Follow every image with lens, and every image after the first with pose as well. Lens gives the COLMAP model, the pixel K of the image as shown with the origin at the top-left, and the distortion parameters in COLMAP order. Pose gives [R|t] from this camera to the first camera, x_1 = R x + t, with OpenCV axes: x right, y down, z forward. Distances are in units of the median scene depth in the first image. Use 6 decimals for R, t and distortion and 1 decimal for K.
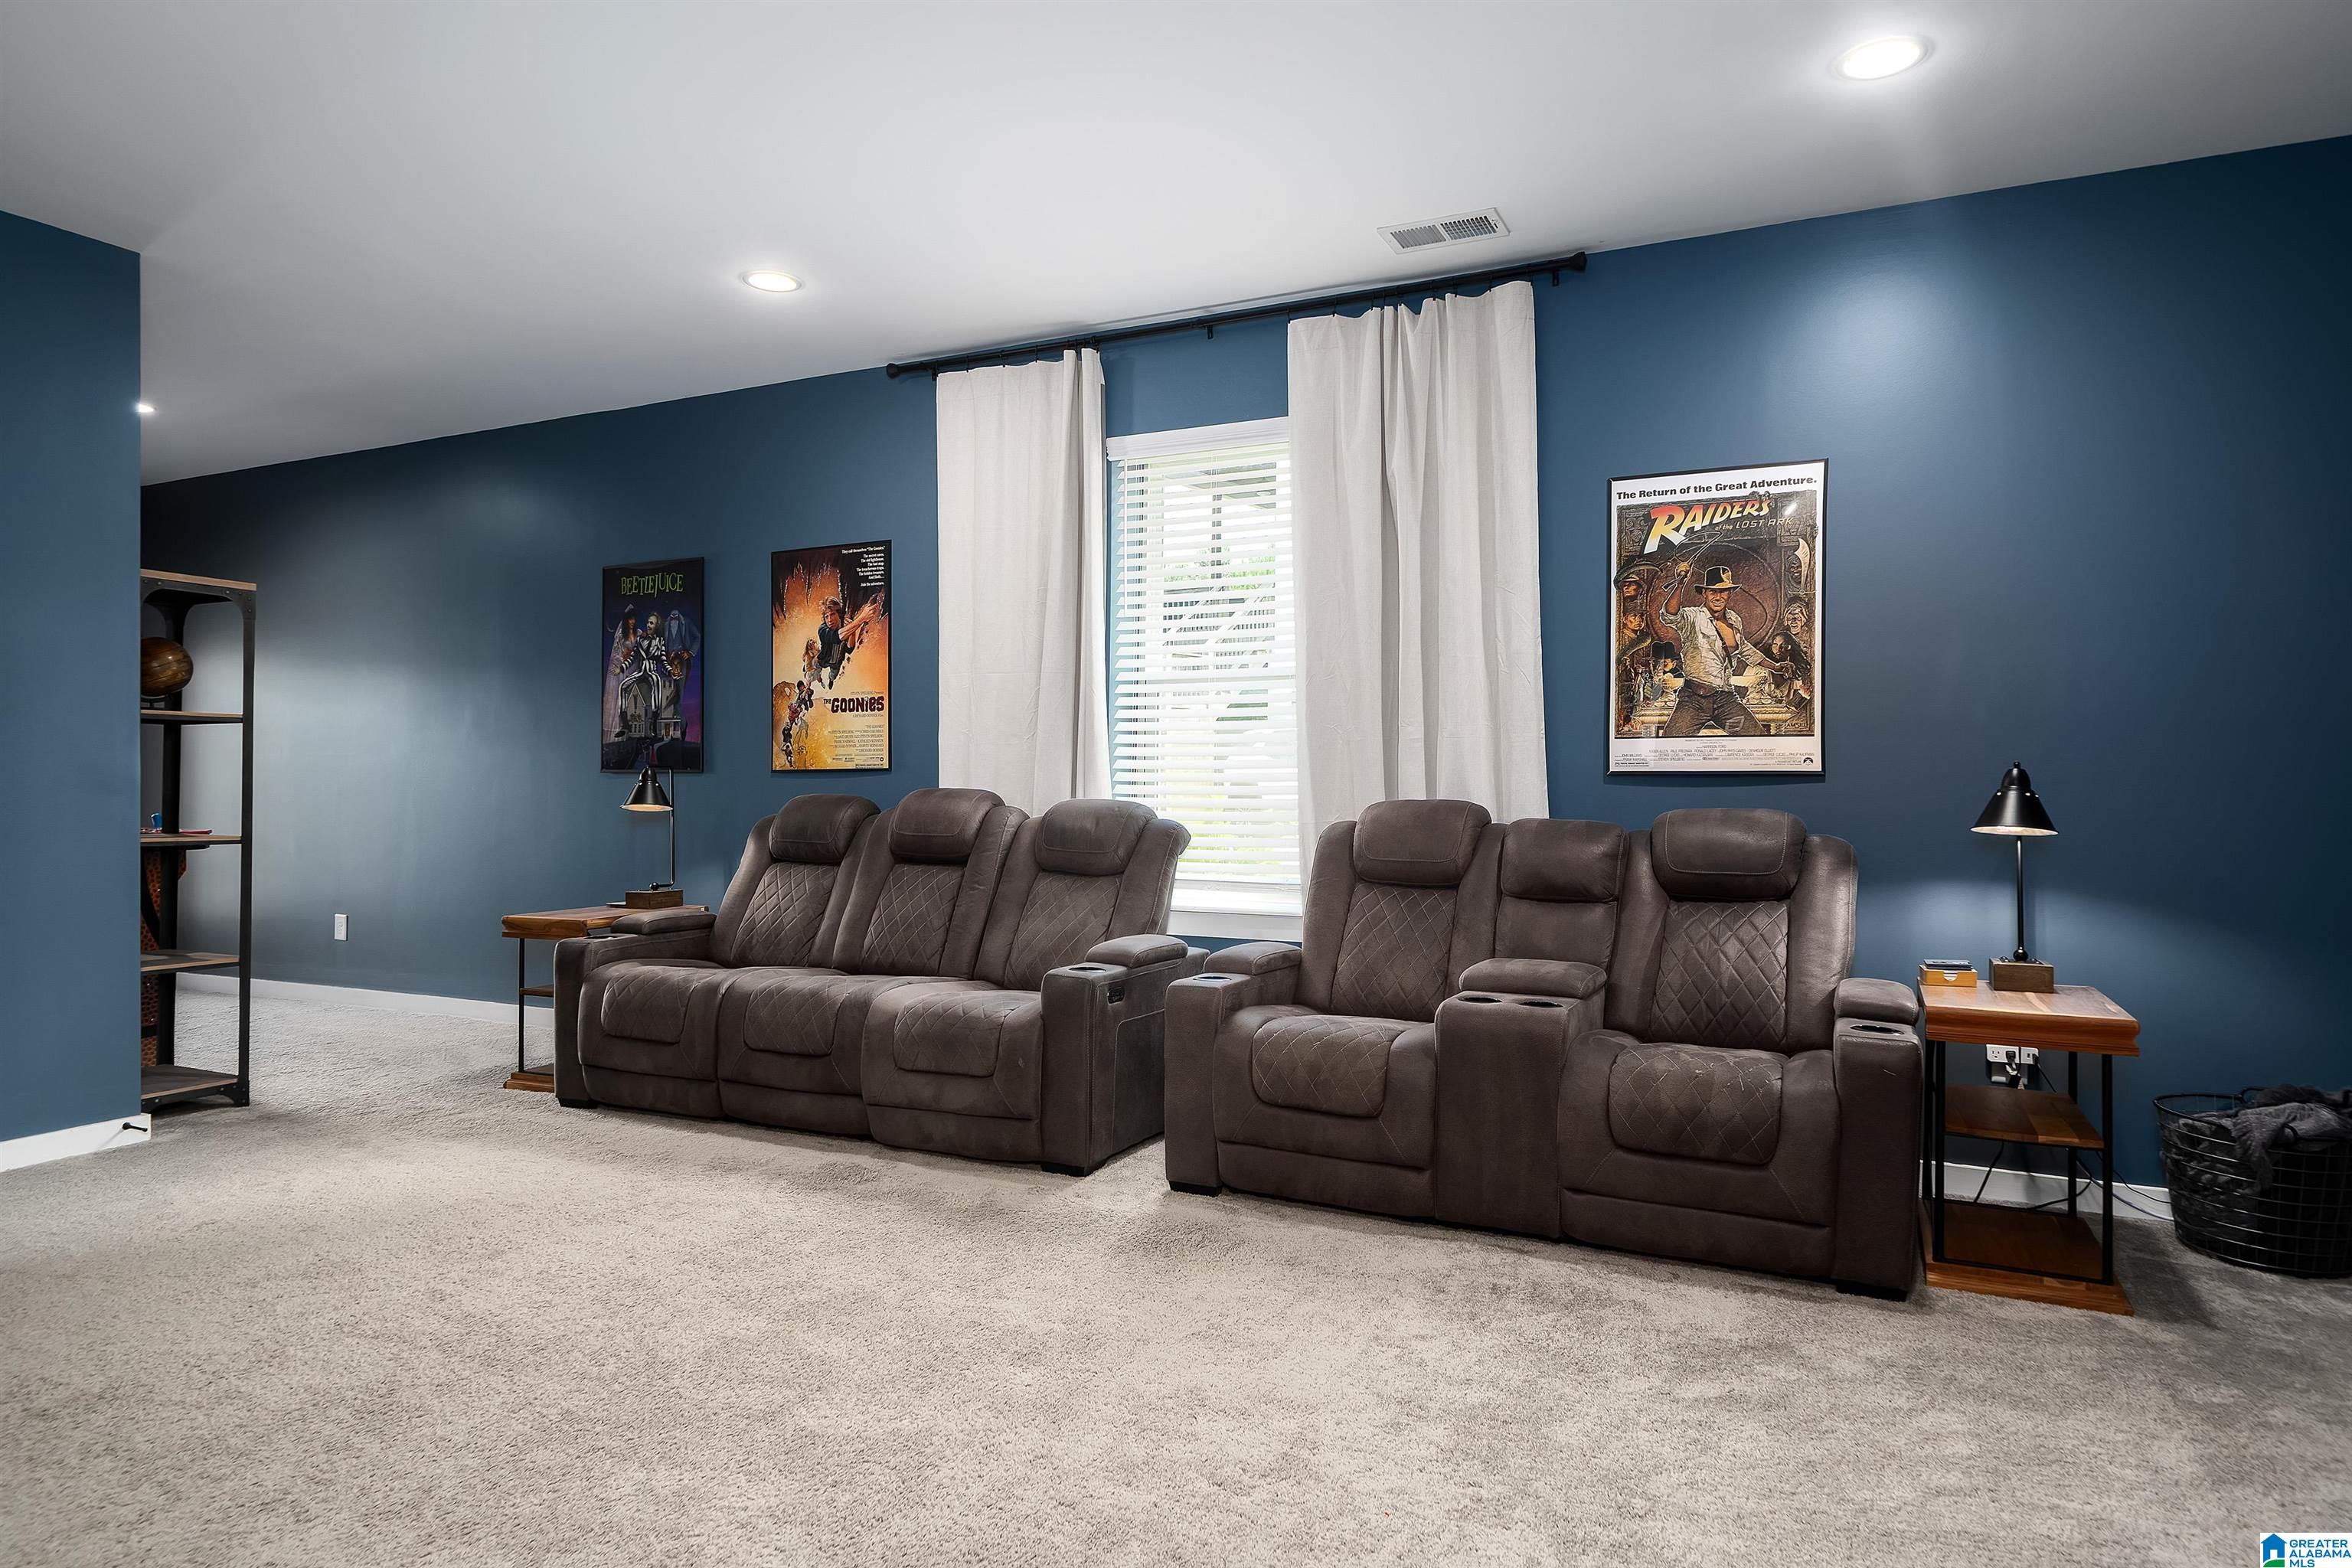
lens RADIAL K [[1357.5, 0, 1180.0], [0, 1357.5, 793.6], [0, 0, 1]] dist [-0.003220, -0.000733]
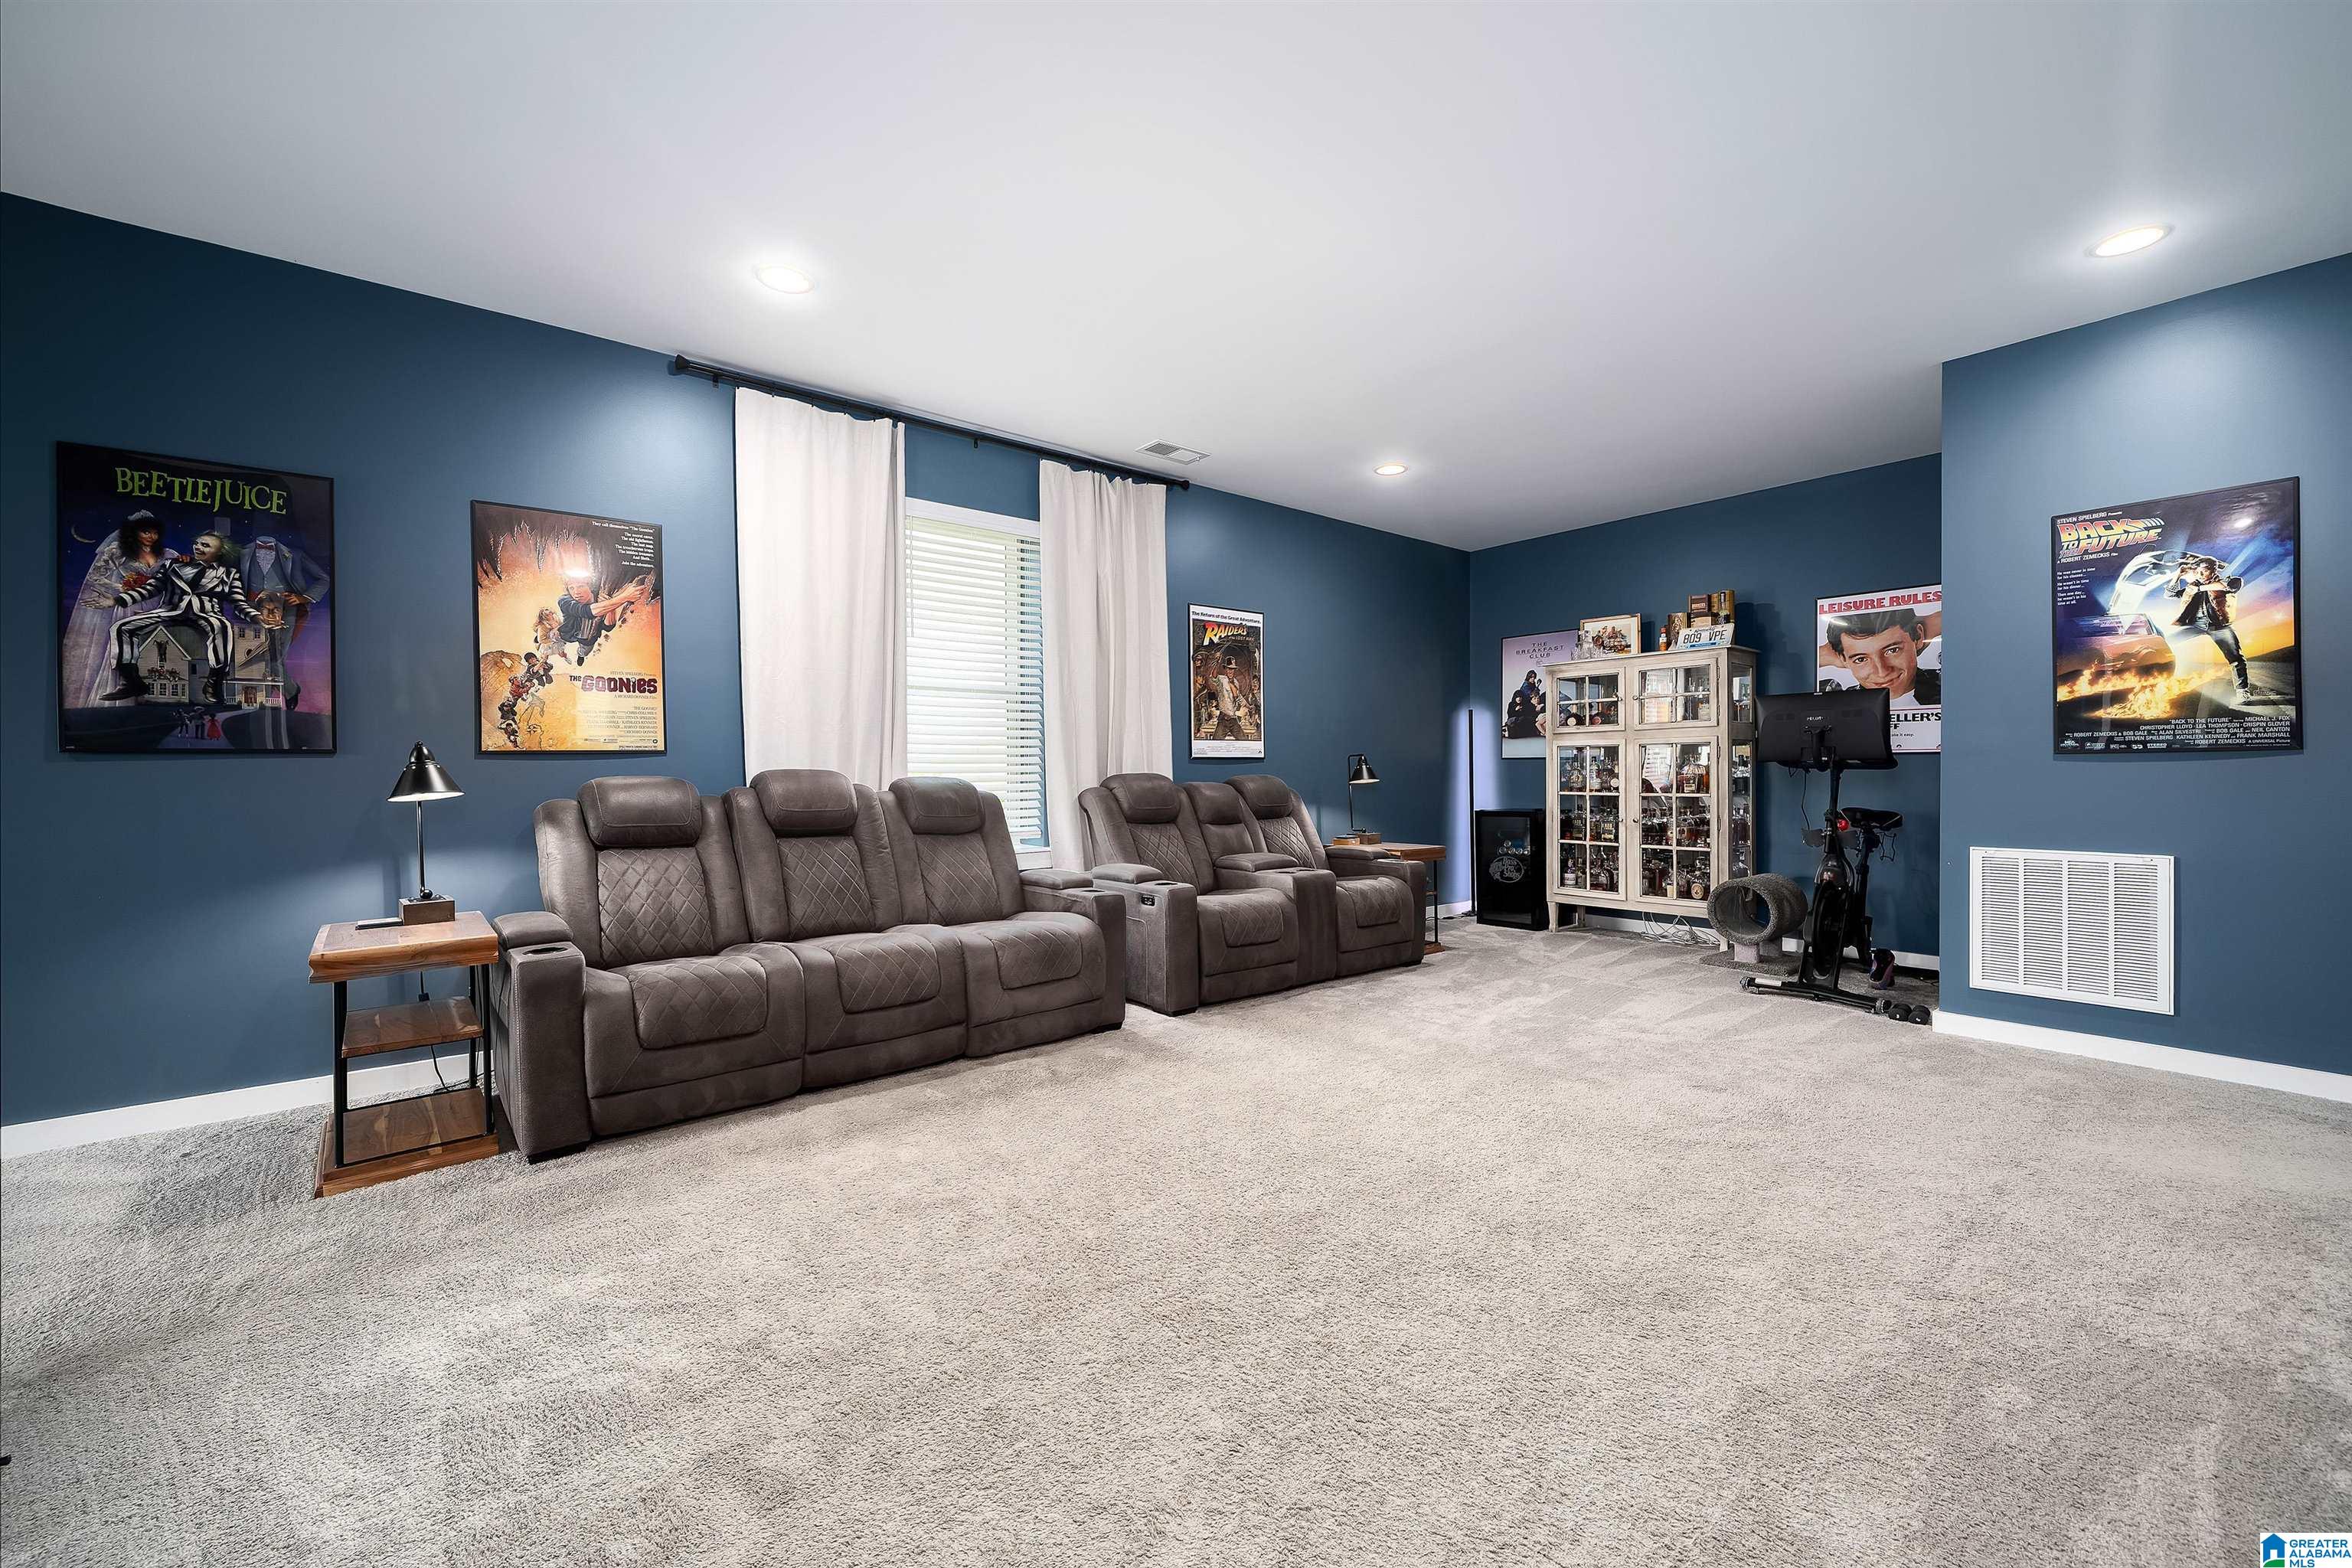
lens RADIAL K [[956.6, 0, 1176.7], [0, 956.6, 774.6], [0, 0, 1]] dist [-0.004172, -0.000690]
pose [[0.419084, -0.010642, 0.907885, -0.714709], [0.012418, 0.999905, 0.005988, -0.000332], [-0.907862, 0.008765, 0.419177, 0.361281]]
